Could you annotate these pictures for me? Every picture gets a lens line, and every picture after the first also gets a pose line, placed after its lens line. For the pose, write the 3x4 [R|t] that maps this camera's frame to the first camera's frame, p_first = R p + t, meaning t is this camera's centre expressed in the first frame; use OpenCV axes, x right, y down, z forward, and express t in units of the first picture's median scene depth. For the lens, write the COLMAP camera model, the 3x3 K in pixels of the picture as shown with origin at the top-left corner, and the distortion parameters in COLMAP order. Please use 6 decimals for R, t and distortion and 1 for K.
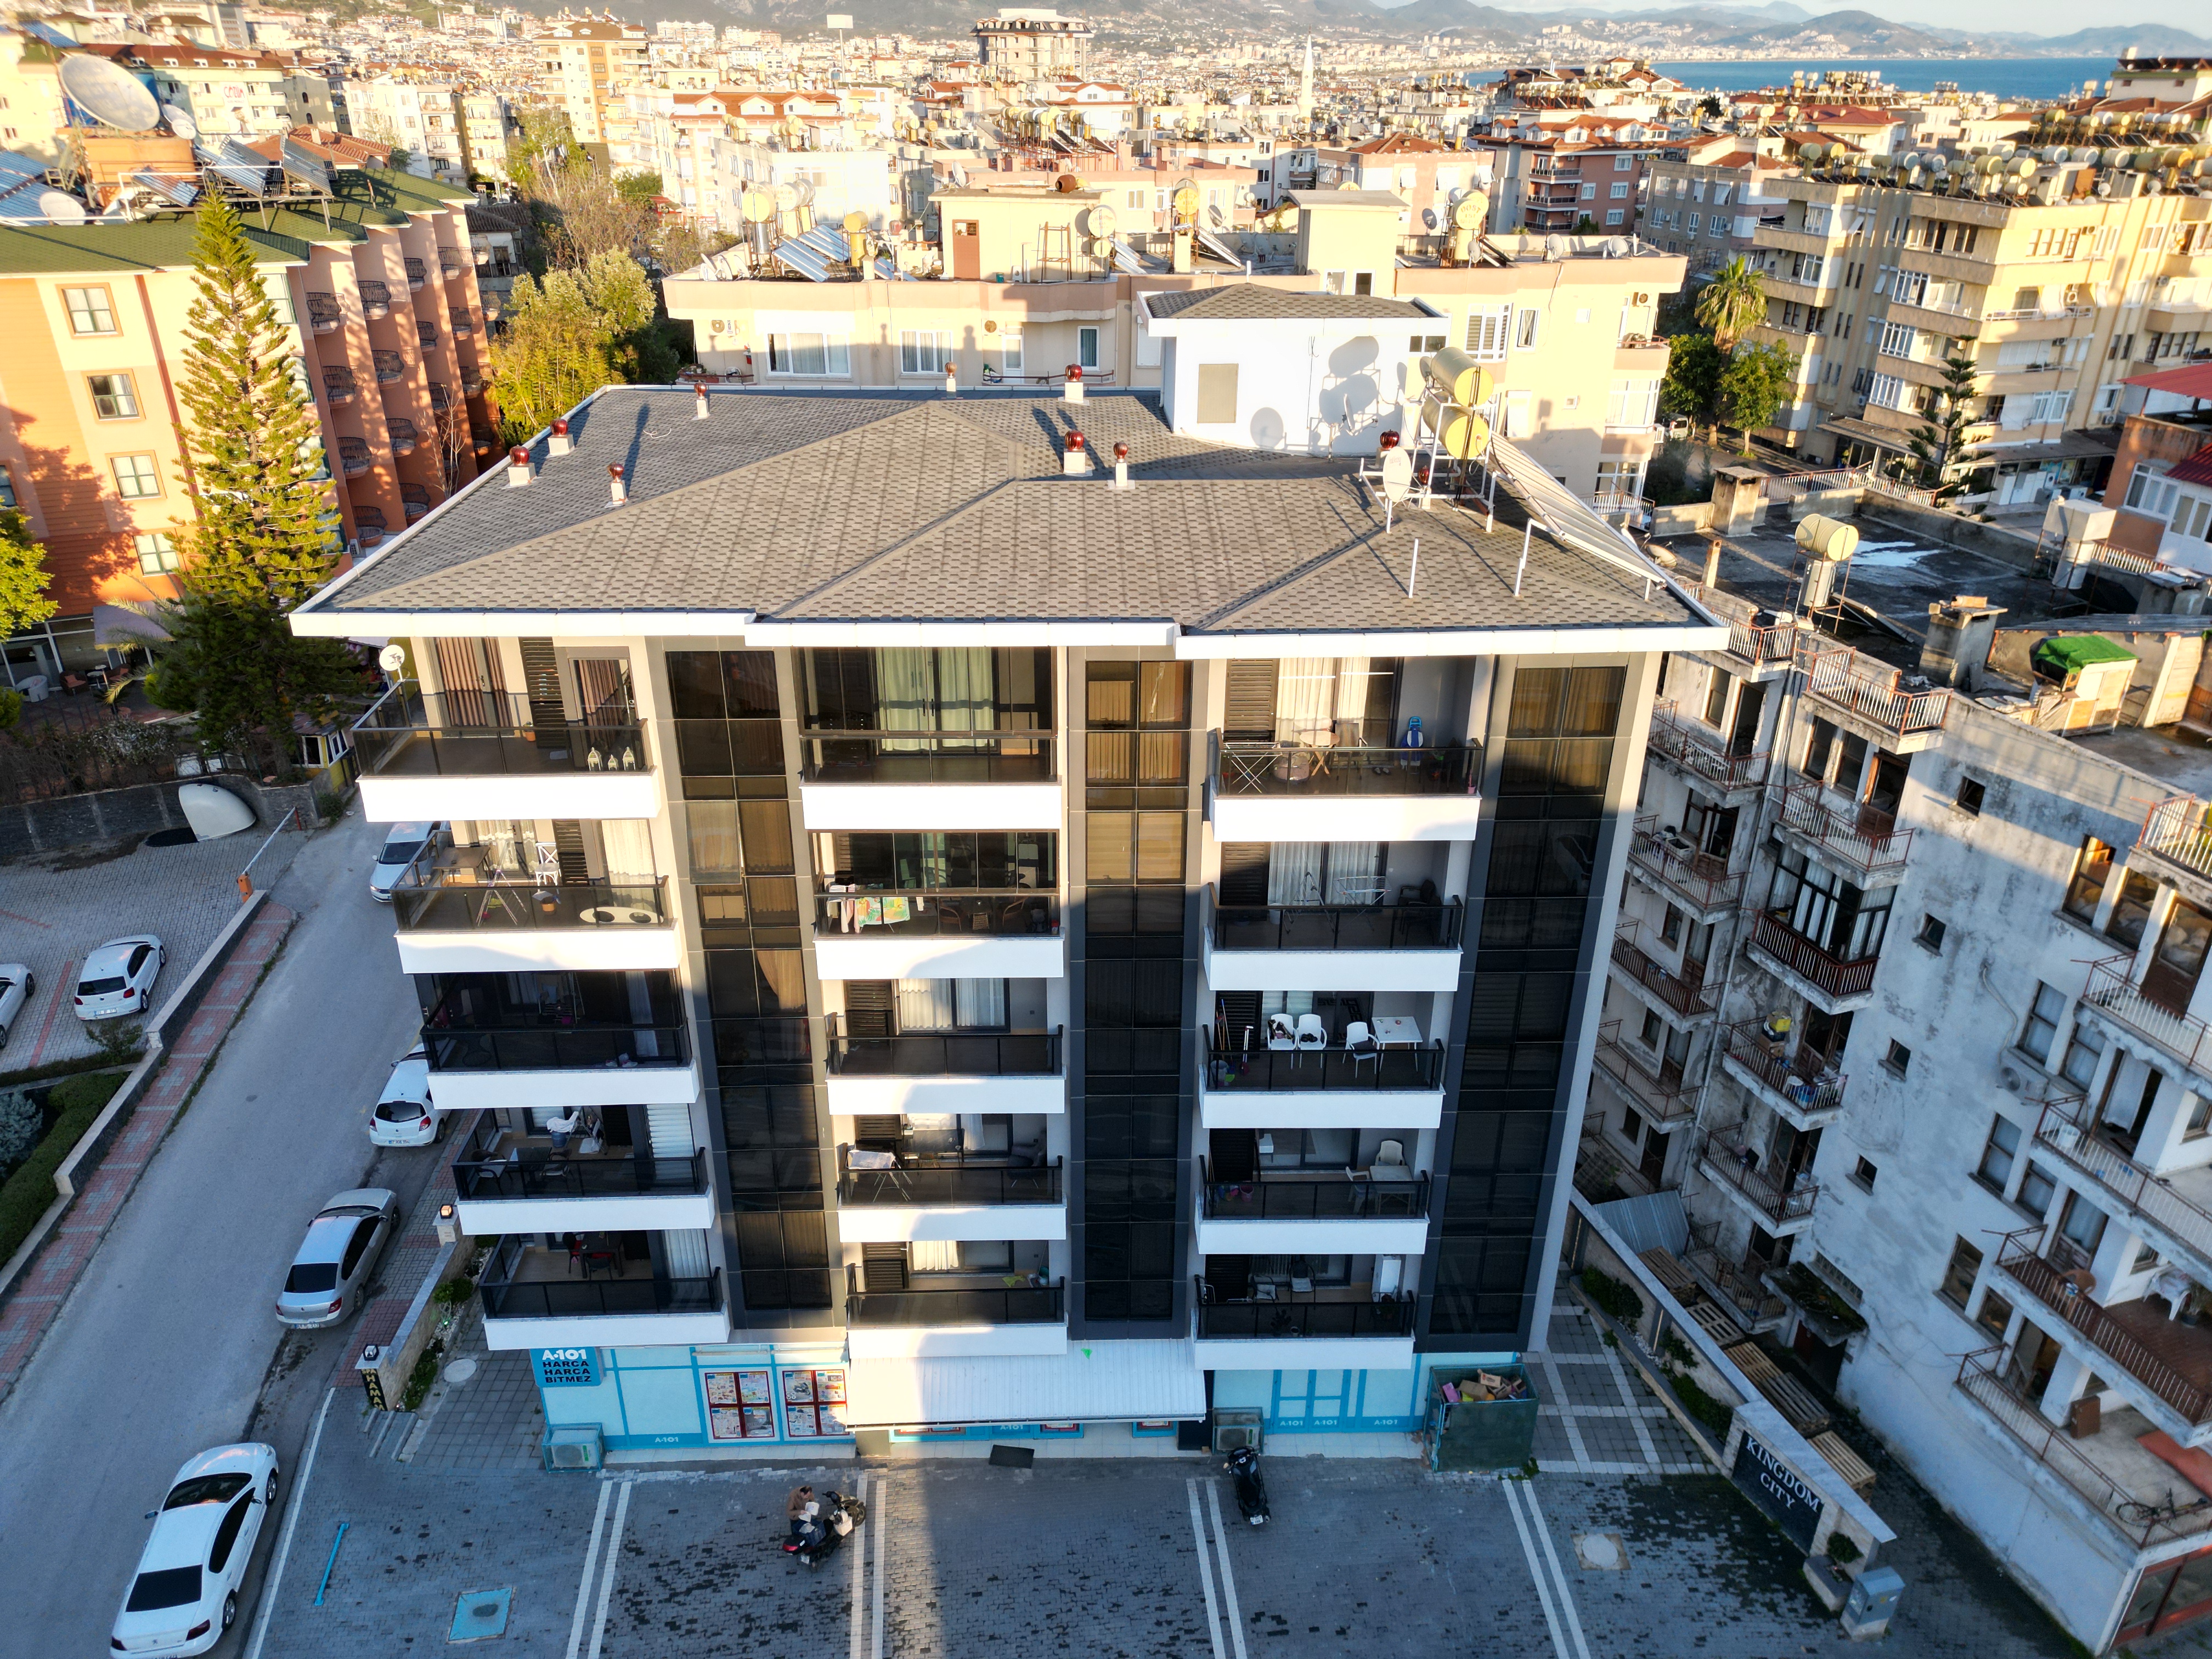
lens RADIAL K [[1547.7, 0, 1106.6], [0, 1547.7, 832.5], [0, 0, 1]] dist [0.024514, -0.007510]
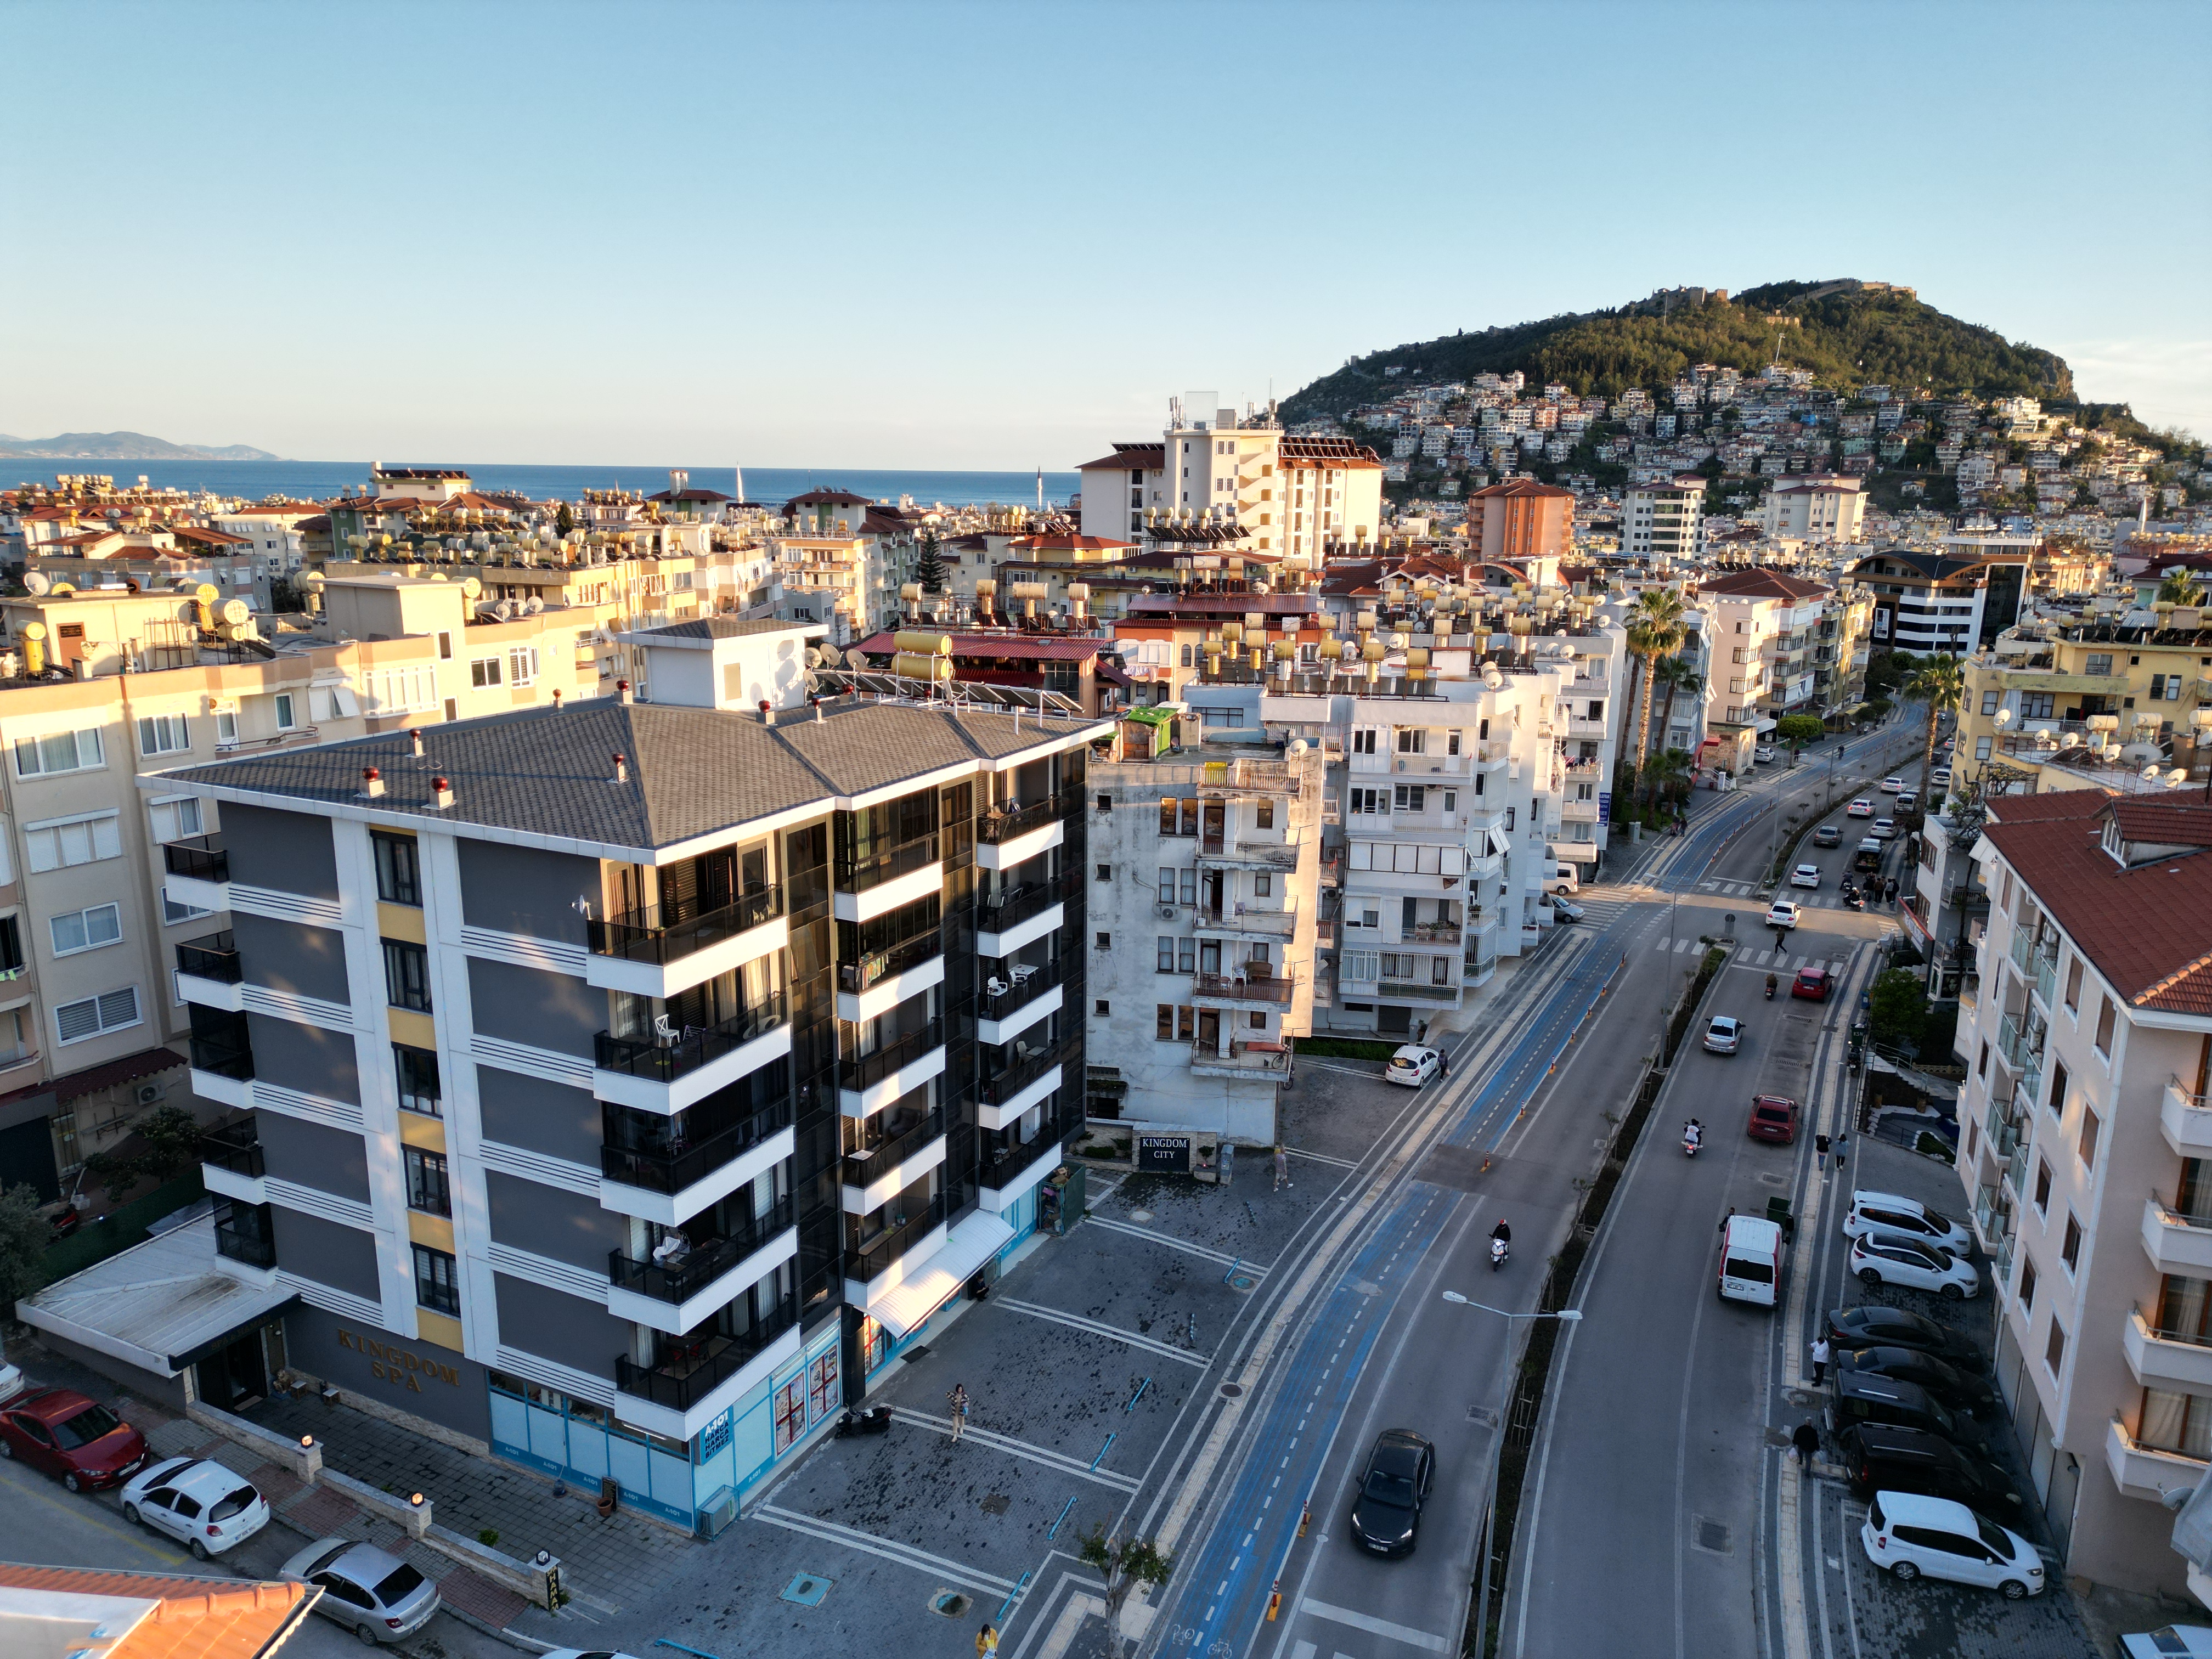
lens RADIAL K [[1547.7, 0, 1103.8], [0, 1547.7, 827.3], [0, 0, 1]] dist [0.024514, -0.007510]
pose [[0.463476, -0.200277, 0.863180, -1.317726], [0.389843, 0.920871, 0.004340, -0.000482], [-0.795746, 0.334493, 0.504878, -0.077029]]
